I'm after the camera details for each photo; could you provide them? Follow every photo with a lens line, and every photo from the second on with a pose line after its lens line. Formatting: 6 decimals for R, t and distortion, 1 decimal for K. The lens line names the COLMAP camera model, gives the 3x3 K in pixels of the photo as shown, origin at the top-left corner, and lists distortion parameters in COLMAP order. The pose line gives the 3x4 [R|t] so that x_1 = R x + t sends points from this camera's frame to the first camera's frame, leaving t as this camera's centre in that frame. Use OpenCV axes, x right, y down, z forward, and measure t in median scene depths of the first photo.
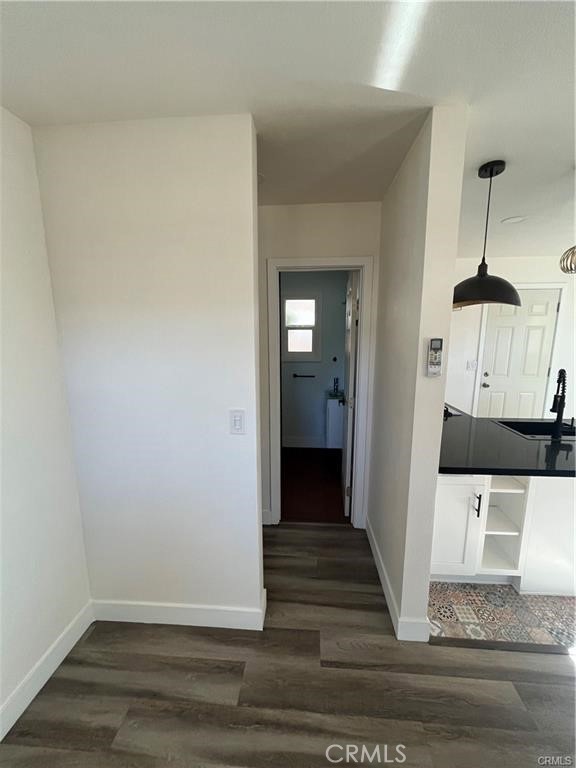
lens RADIAL K [[307.9, 0, 287.4], [0, 307.9, 383.9], [0, 0, 1]] dist [-0.001745, 0.000008]
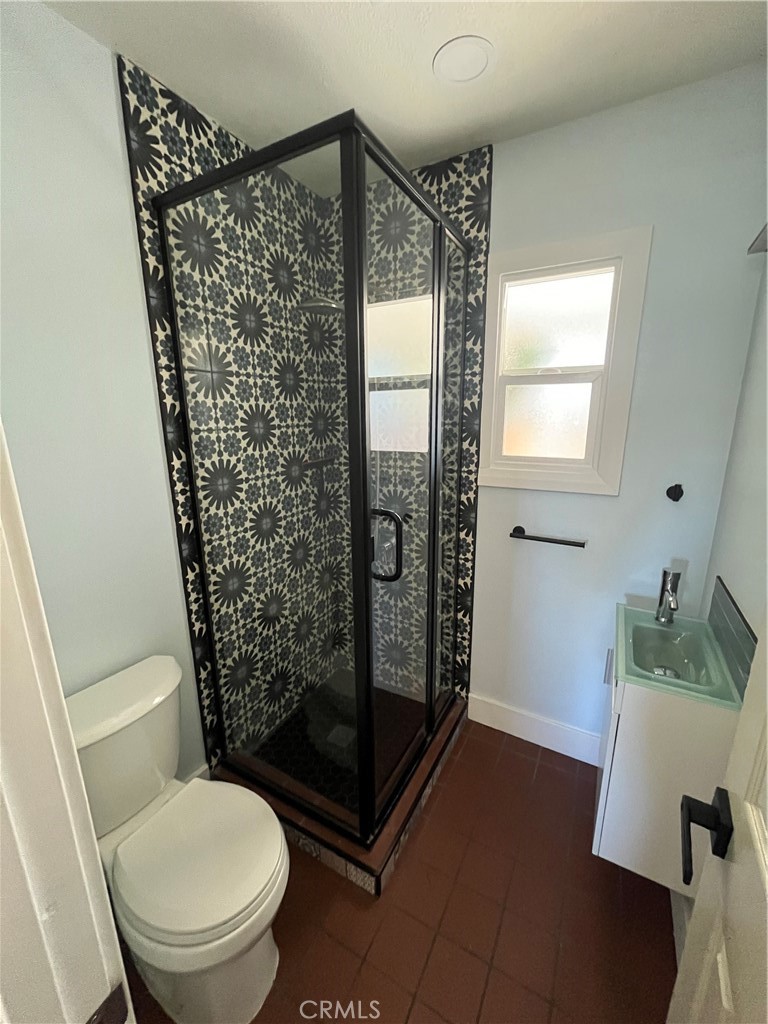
lens RADIAL K [[410.5, 0, 383.3], [0, 410.5, 511.8], [0, 0, 1]] dist [-0.001745, 0.000008]
pose [[0.902738, 0.097894, -0.418903, 0.164244], [-0.066452, 0.993809, 0.089040, -0.167625], [0.425026, -0.052543, 0.903655, 1.229235]]
